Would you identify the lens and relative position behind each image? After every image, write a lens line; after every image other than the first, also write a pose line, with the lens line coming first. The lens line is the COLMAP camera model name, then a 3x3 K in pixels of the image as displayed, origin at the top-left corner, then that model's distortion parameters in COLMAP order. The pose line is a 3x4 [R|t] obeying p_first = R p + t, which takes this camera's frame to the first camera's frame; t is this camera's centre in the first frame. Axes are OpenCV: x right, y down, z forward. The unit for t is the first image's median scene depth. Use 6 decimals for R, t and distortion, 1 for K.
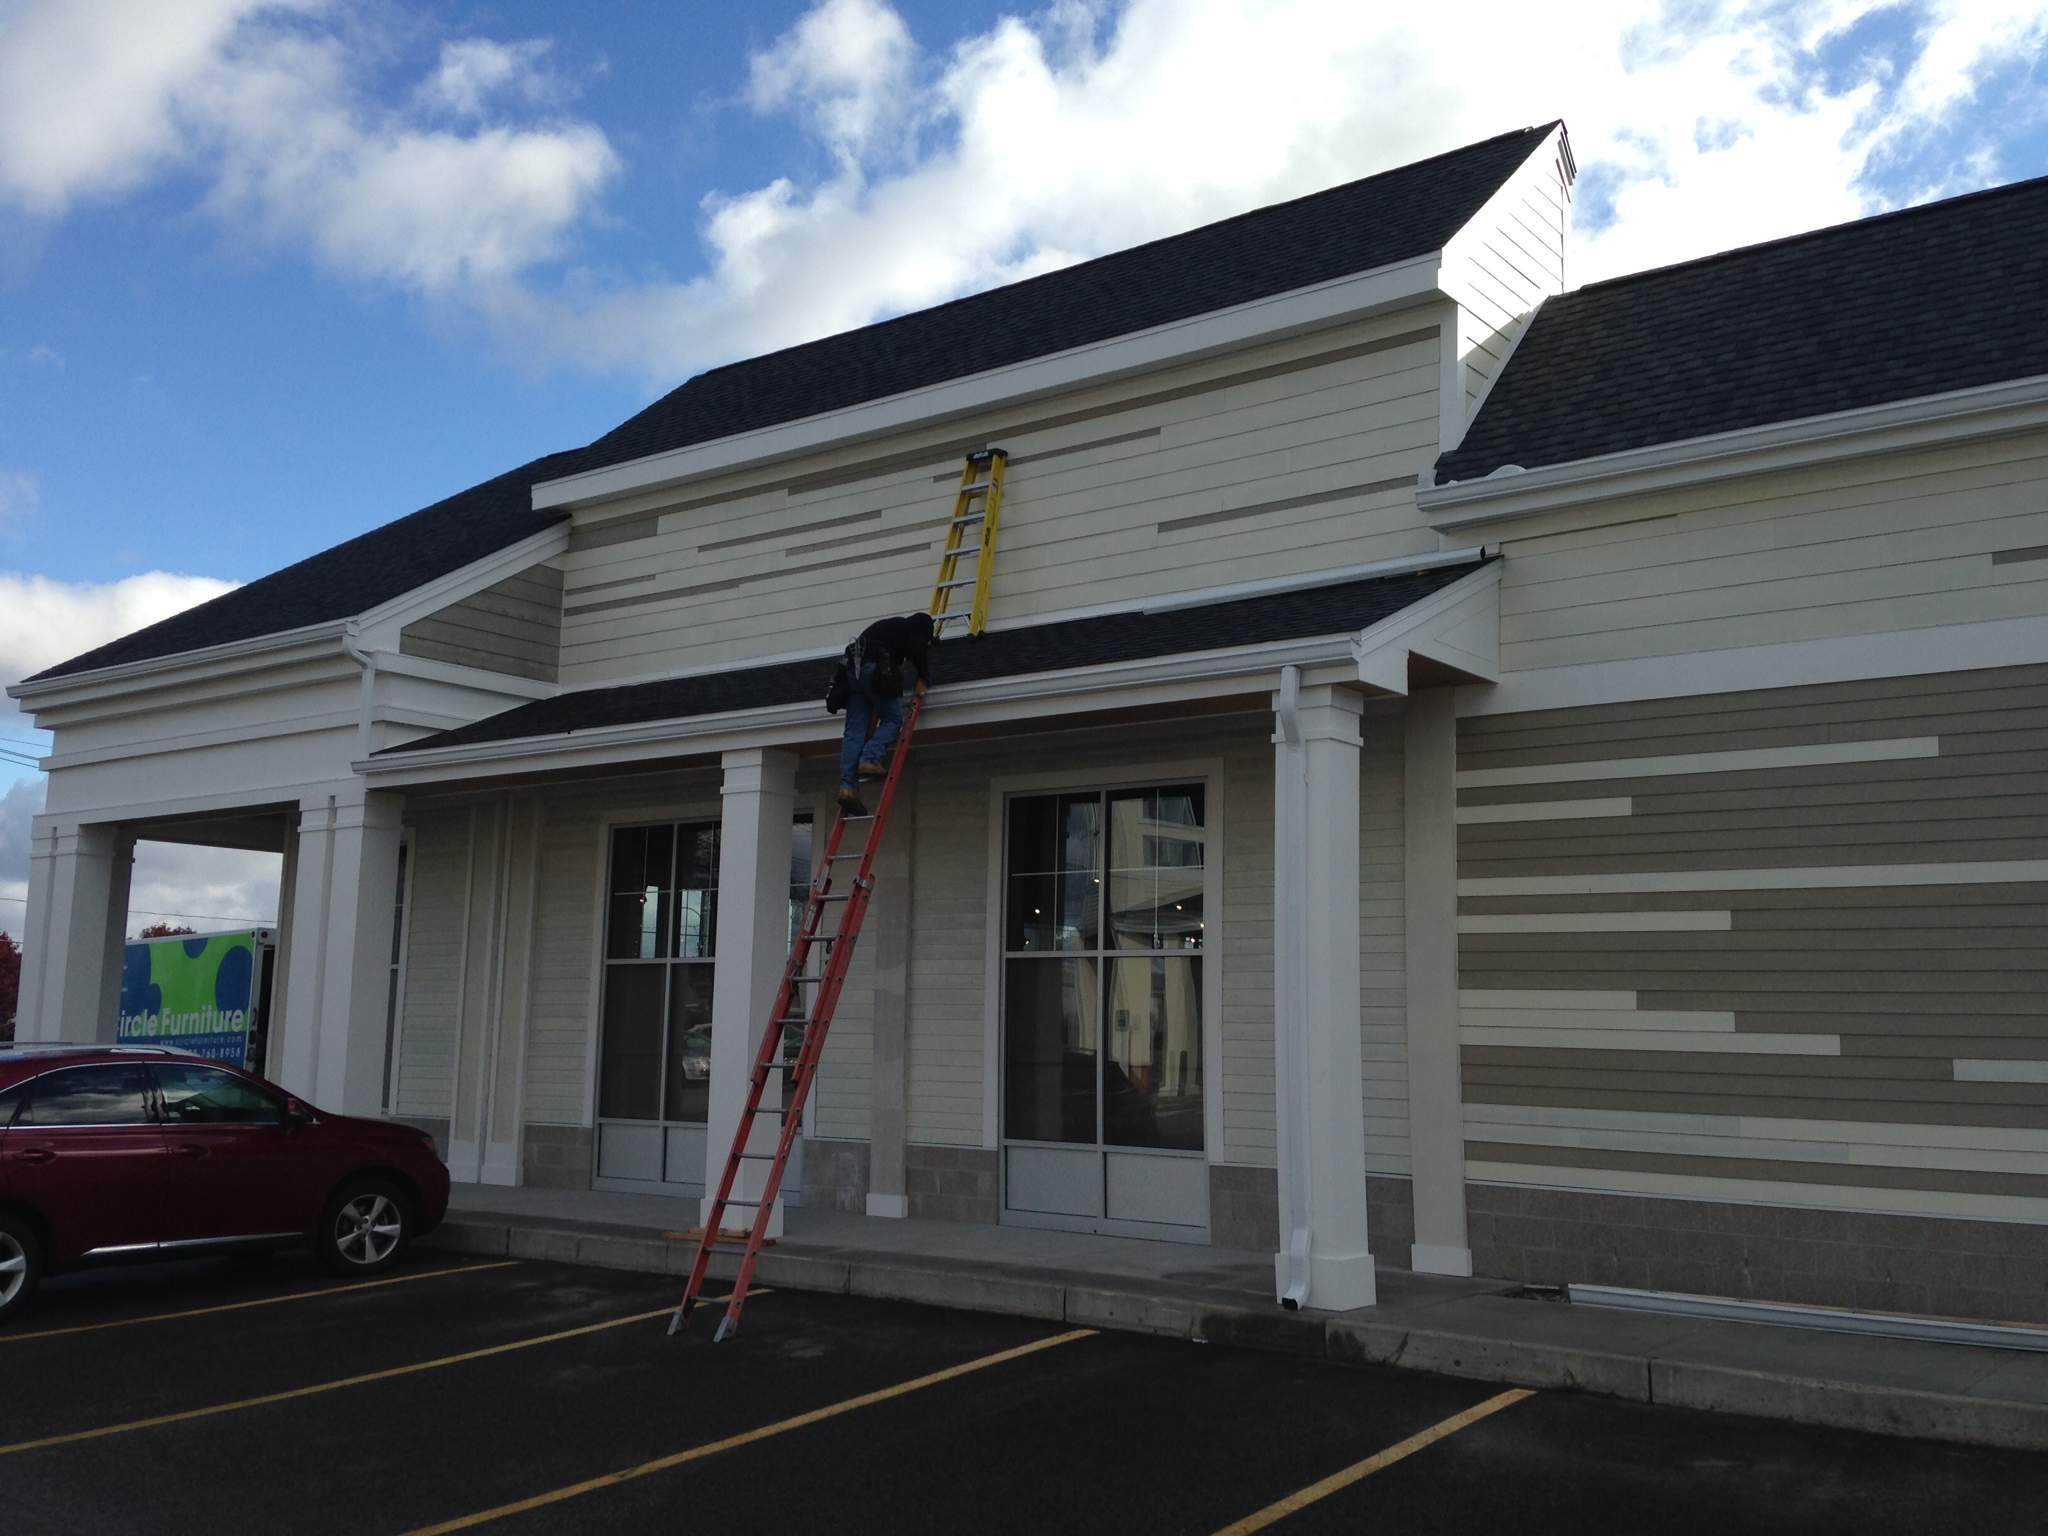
lens RADIAL K [[1911.2, 0, 1028.0], [0, 1911.2, 706.6], [0, 0, 1]] dist [0.171667, -0.312357]
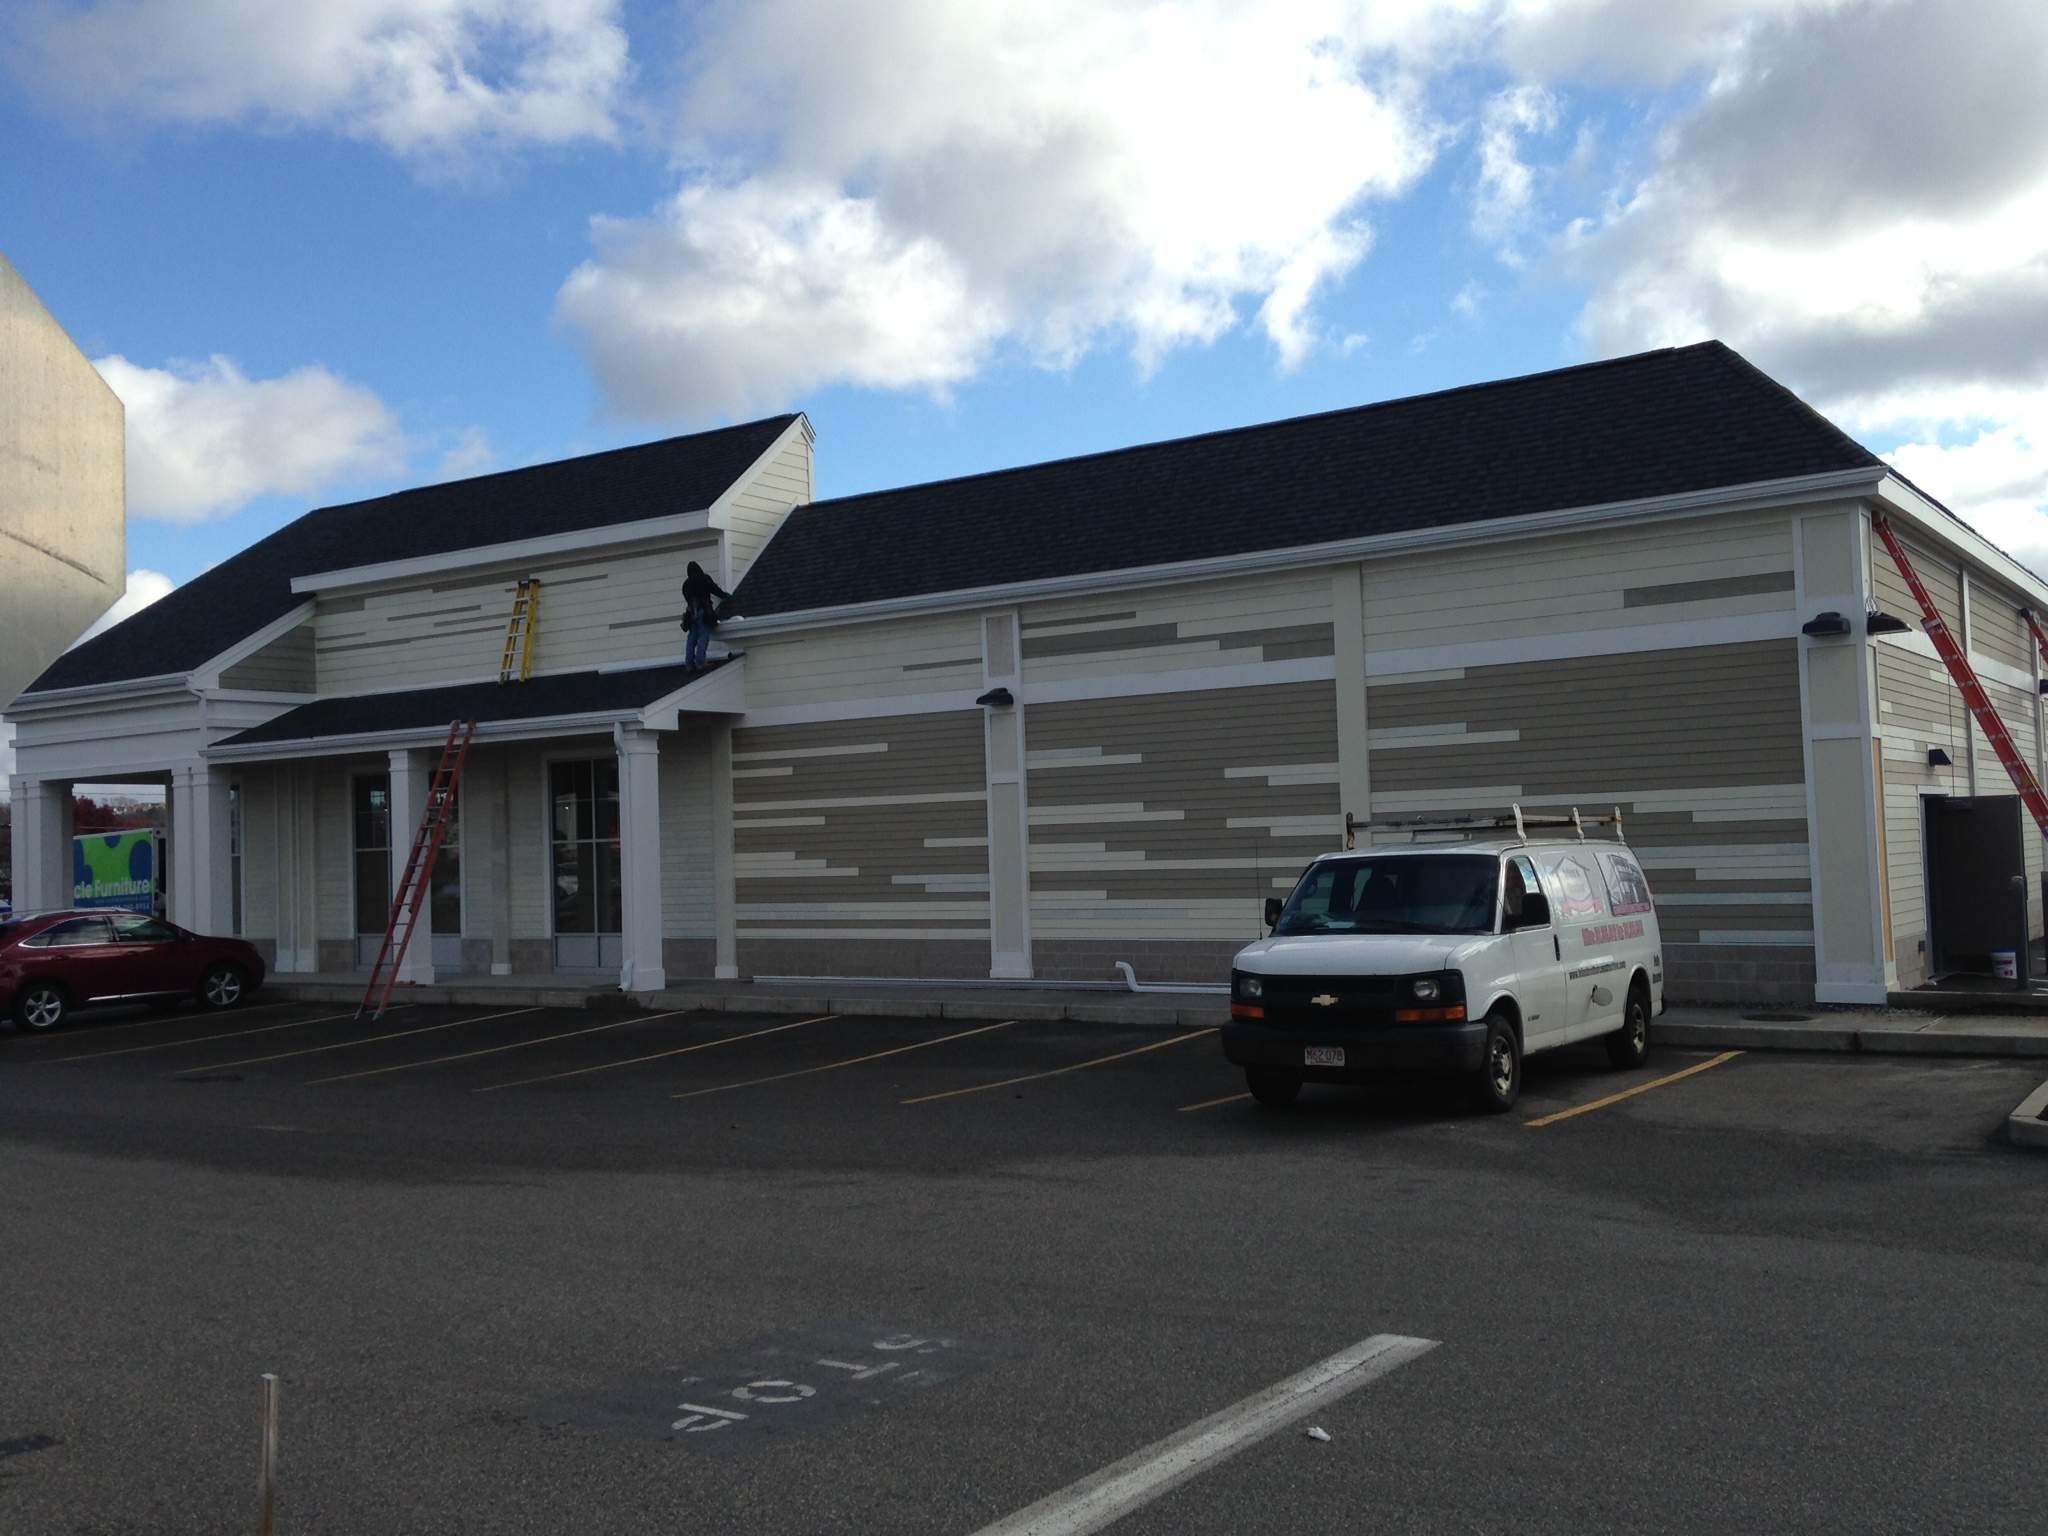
lens RADIAL K [[1849.6, 0, 1024.0], [0, 1849.6, 776.4], [0, 0, 1]] dist [0.181038, -0.281562]
pose [[0.997151, -0.047293, 0.058762, 0.350438], [0.039003, 0.990080, 0.134986, -0.172332], [-0.064563, -0.132310, 0.989104, -0.891563]]
